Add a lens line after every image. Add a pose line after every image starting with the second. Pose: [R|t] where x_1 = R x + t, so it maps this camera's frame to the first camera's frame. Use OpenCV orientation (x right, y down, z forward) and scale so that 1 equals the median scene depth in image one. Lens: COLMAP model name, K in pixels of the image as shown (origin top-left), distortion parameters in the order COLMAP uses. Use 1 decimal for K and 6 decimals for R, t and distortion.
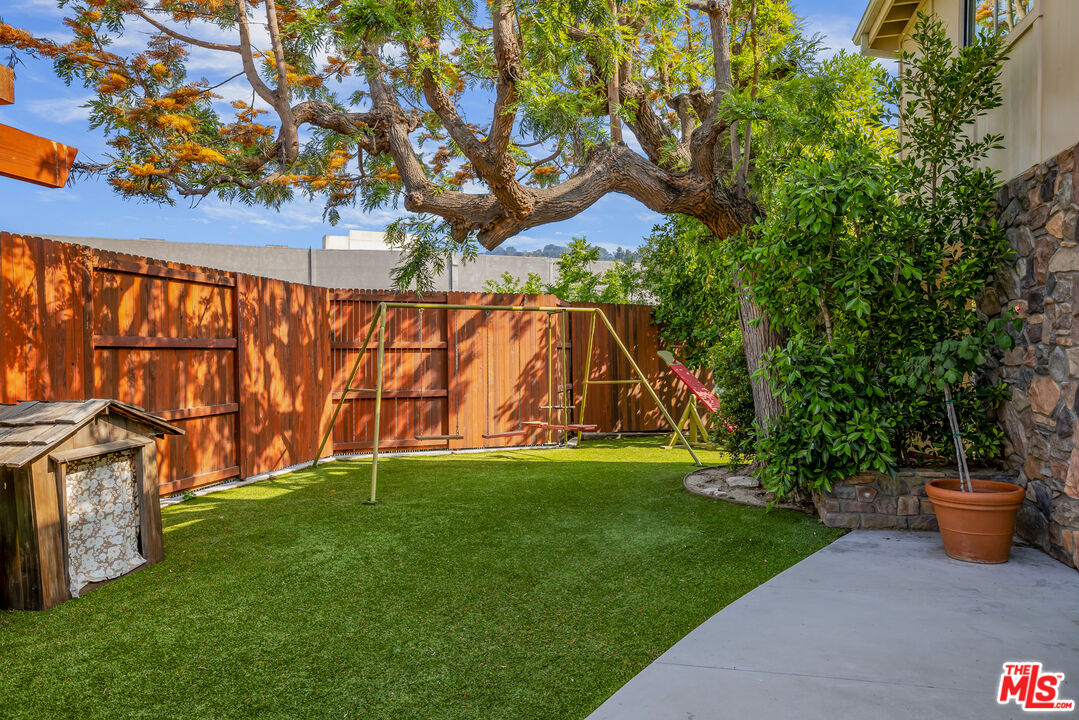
lens RADIAL K [[712.9, 0, 536.3], [0, 712.9, 356.7], [0, 0, 1]] dist [0.018973, 0.009868]
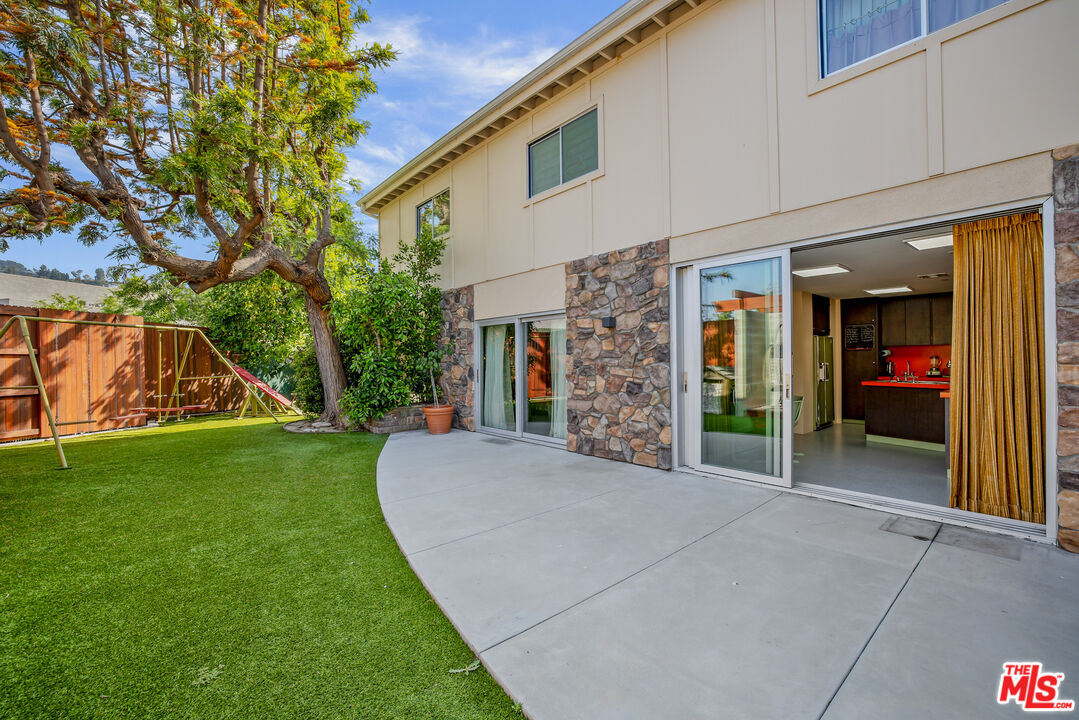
lens RADIAL K [[491.2, 0, 543.9], [0, 491.2, 357.6], [0, 0, 1]] dist [-0.012860, 0.001356]
pose [[0.562282, 0.002665, 0.826941, -0.346802], [0.013854, 0.999824, -0.012642, 0.013829], [-0.826830, 0.018565, 0.562146, -0.177259]]
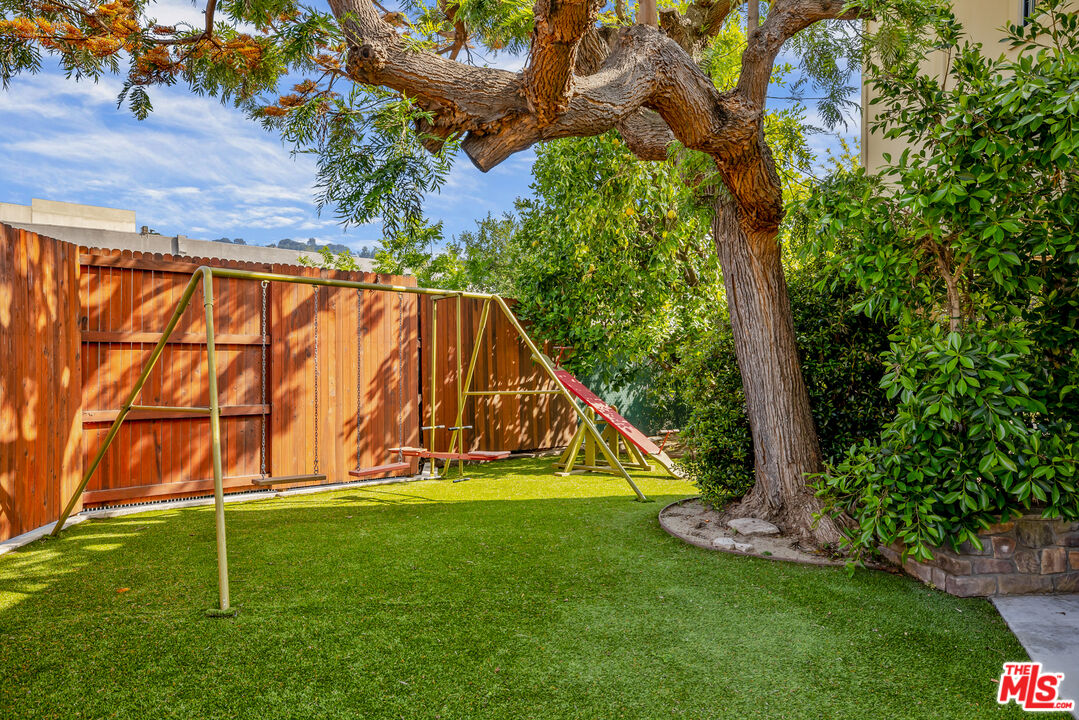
lens RADIAL K [[712.9, 0, 507.5], [0, 712.9, 359.8], [0, 0, 1]] dist [0.018973, 0.009868]
pose [[0.938427, 0.011138, 0.345299, -0.158095], [-0.009013, 0.999929, -0.007757, 0.006572], [-0.345361, 0.004167, 0.938461, 0.285687]]
